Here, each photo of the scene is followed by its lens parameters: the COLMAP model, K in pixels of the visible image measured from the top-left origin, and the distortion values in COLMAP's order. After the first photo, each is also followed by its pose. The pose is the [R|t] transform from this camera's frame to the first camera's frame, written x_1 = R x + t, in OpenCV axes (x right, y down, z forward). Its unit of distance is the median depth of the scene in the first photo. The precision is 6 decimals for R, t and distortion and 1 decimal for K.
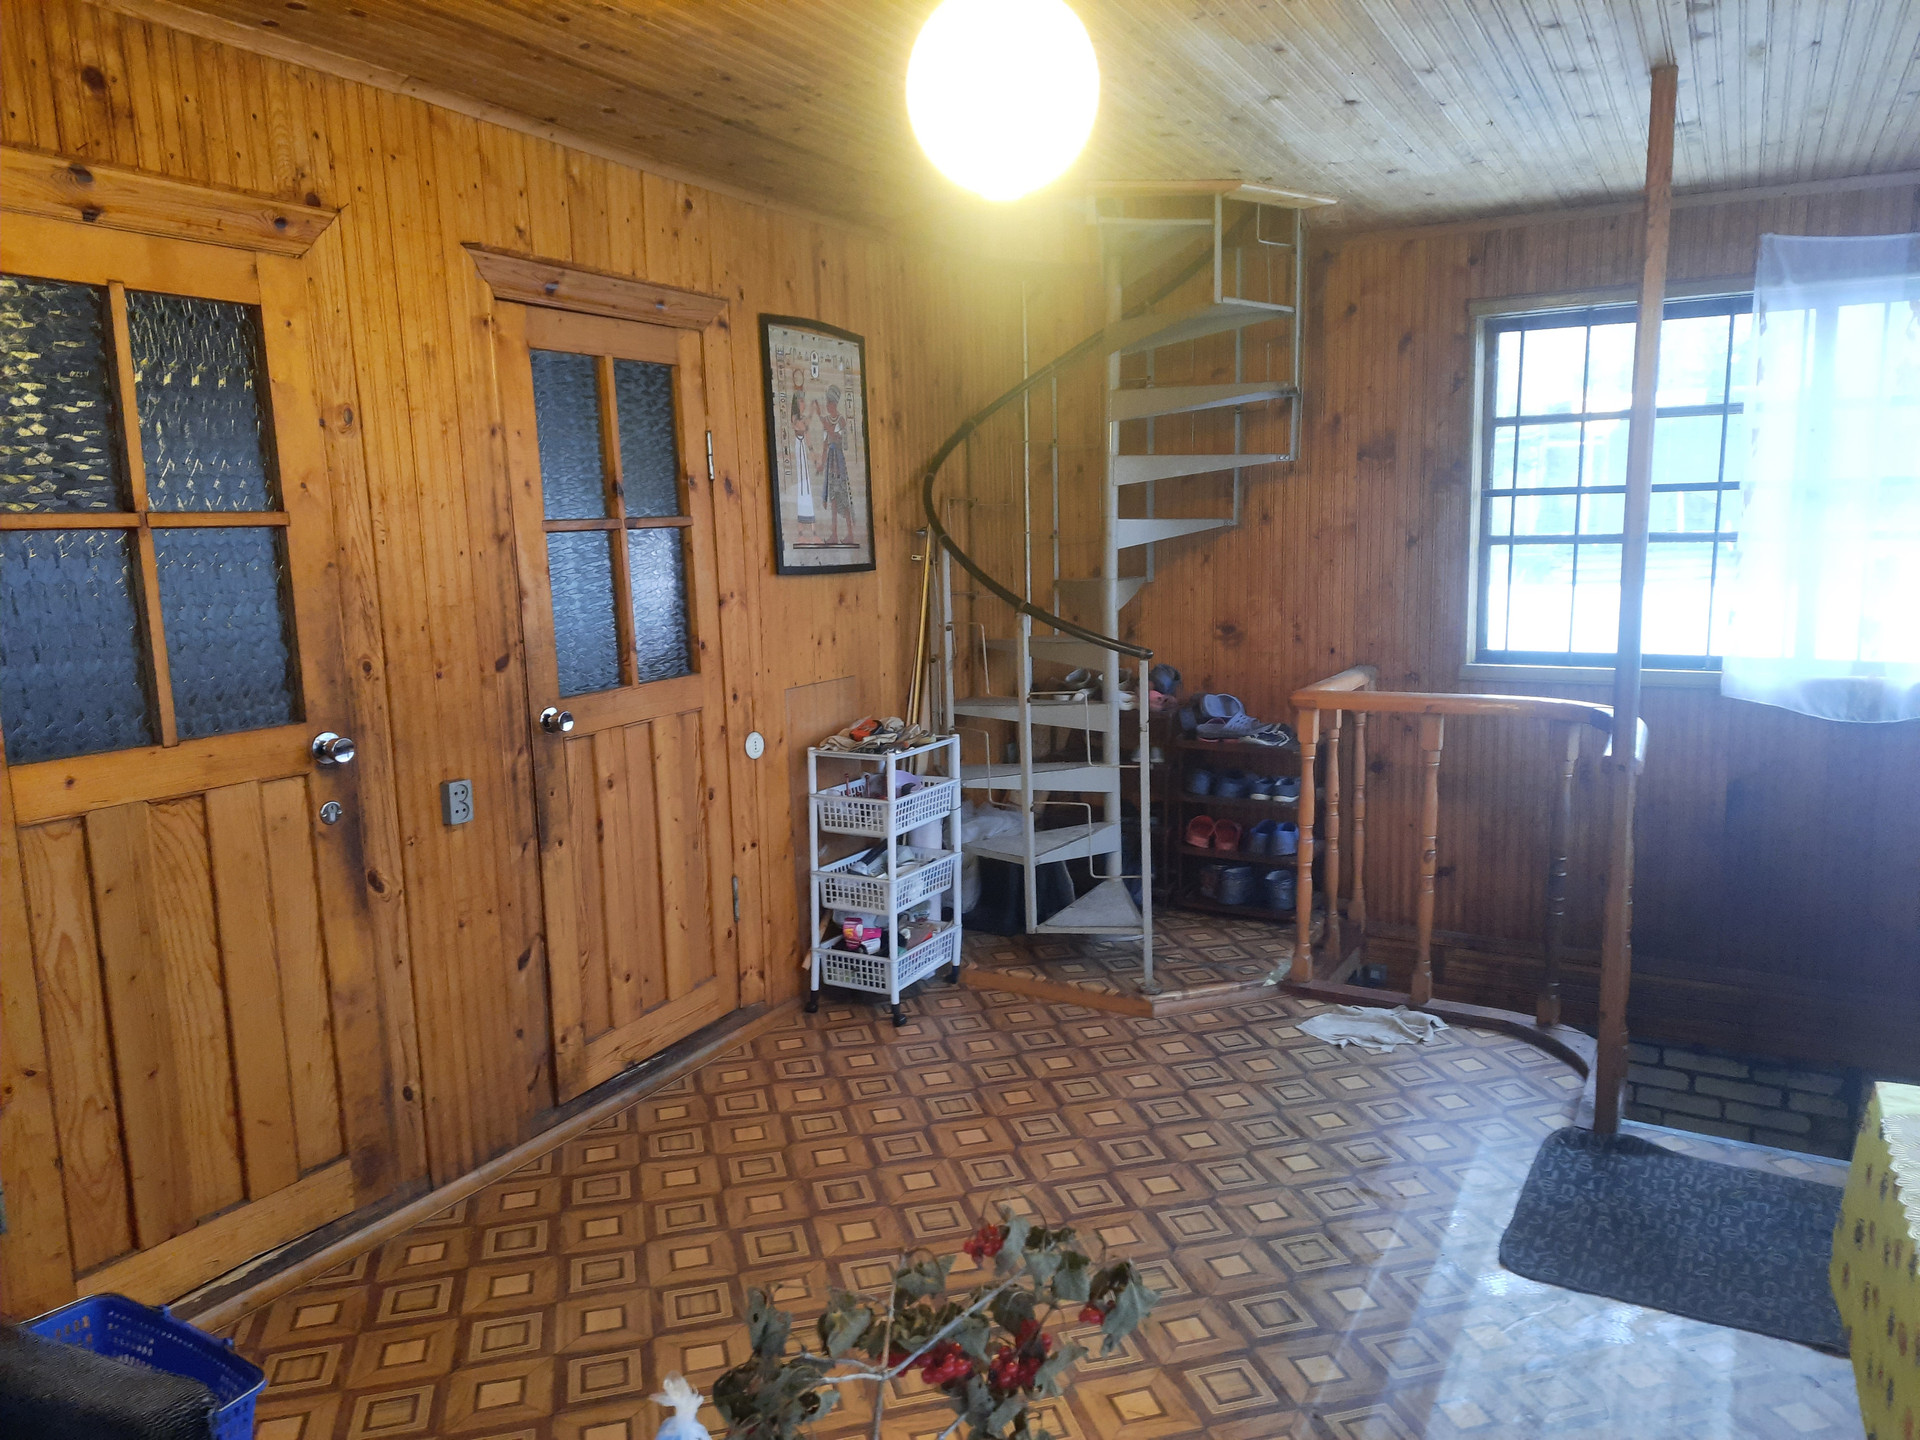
lens RADIAL K [[1358.6, 0, 967.3], [0, 1358.6, 705.9], [0, 0, 1]] dist [0.065524, -0.070379]
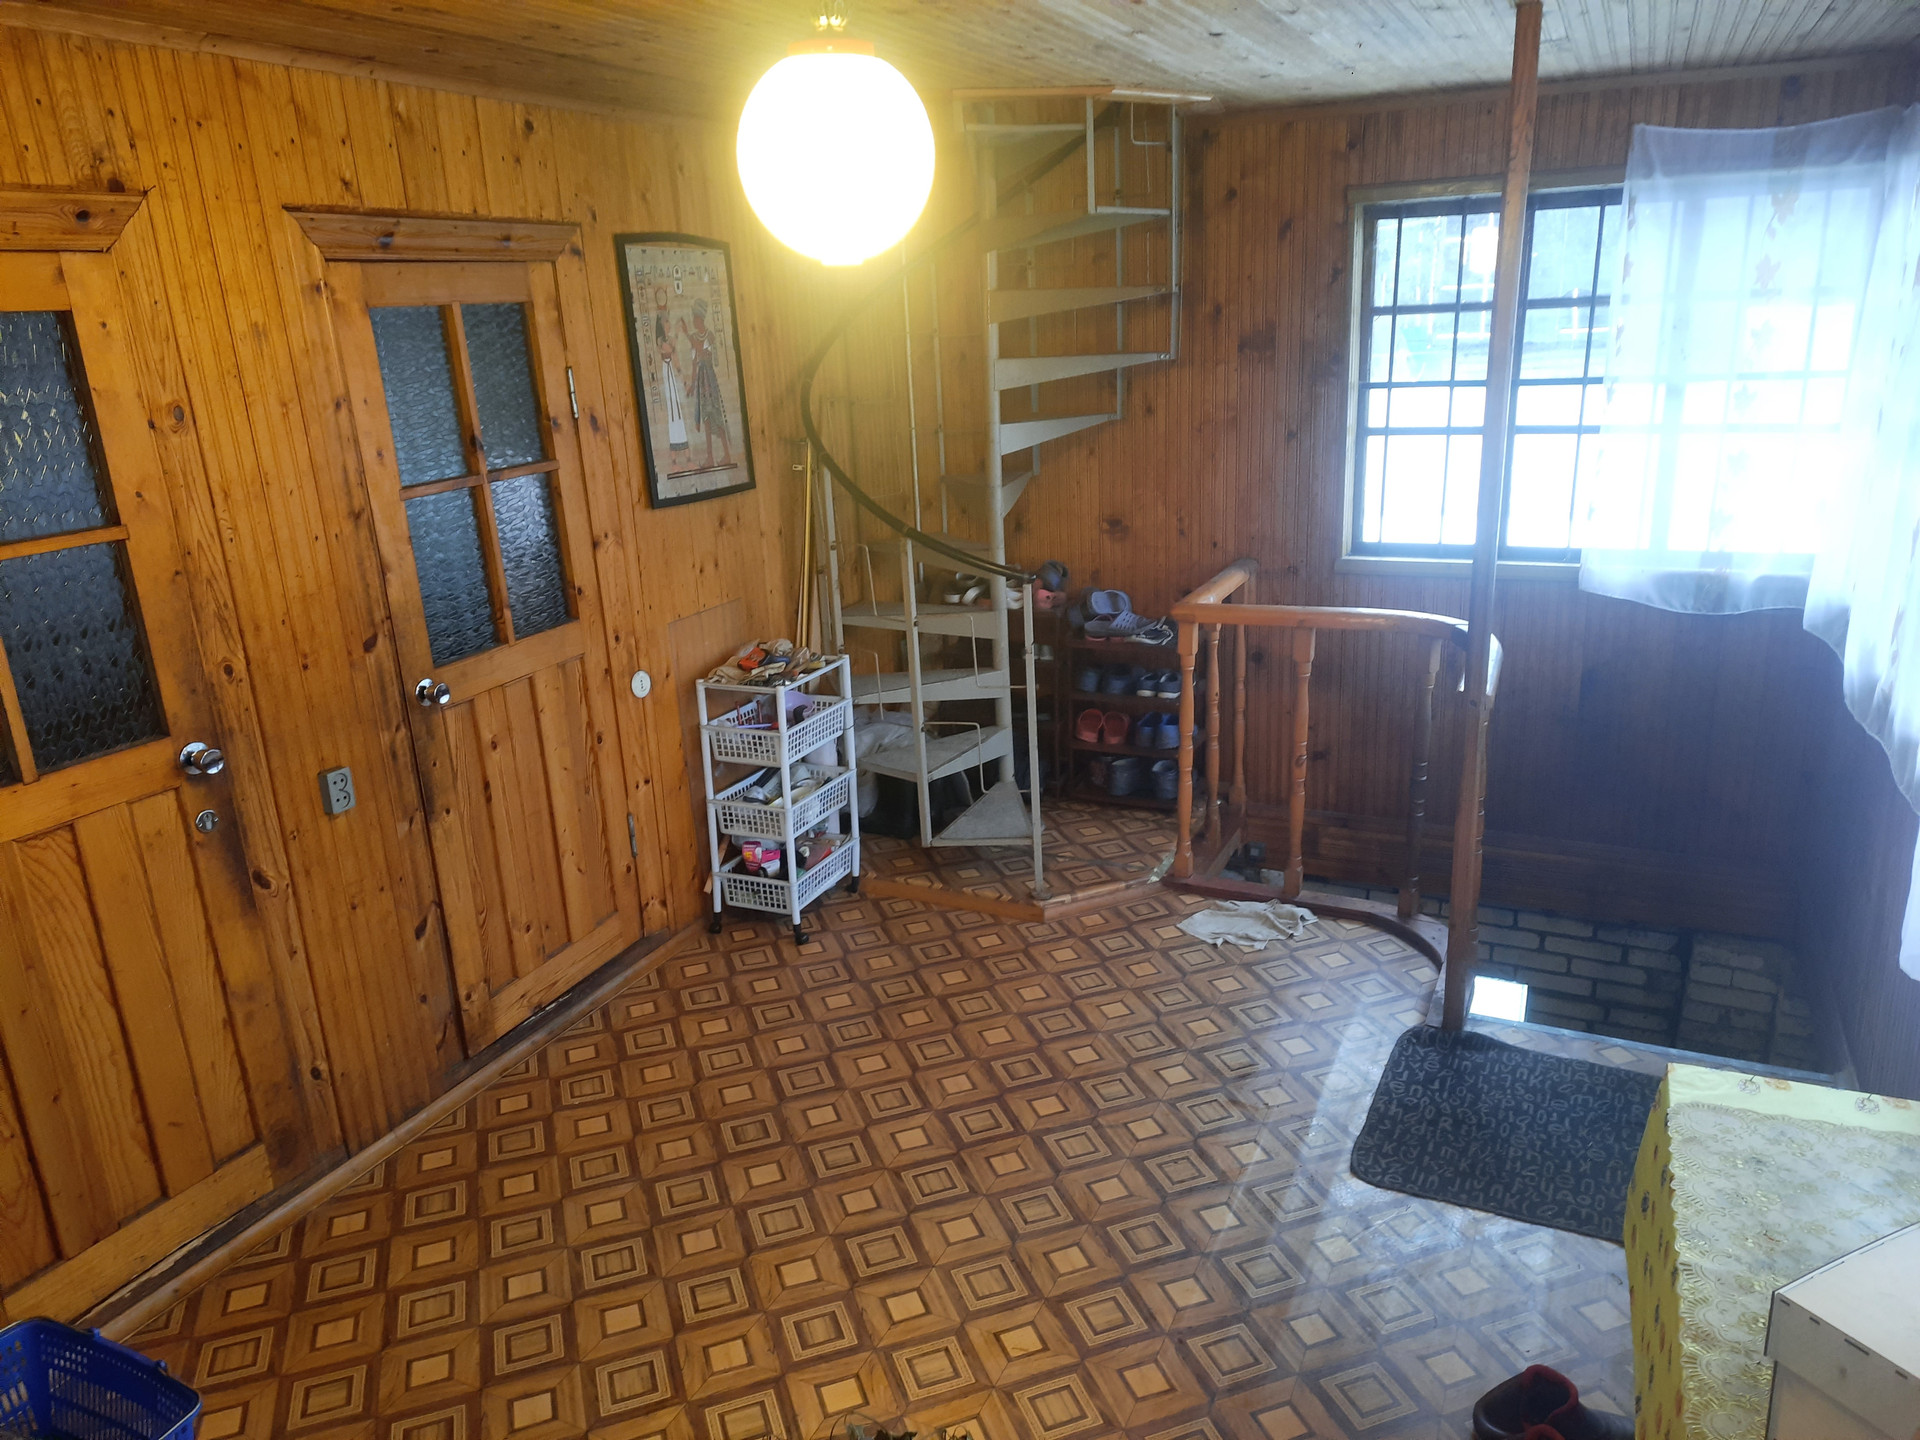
lens RADIAL K [[1358.6, 0, 965.1], [0, 1358.6, 714.1], [0, 0, 1]] dist [0.065524, -0.070379]
pose [[0.997160, -0.041695, 0.062711, 0.020113], [0.032297, 0.989043, 0.144049, -0.099831], [-0.068030, -0.141615, 0.987581, -0.009171]]
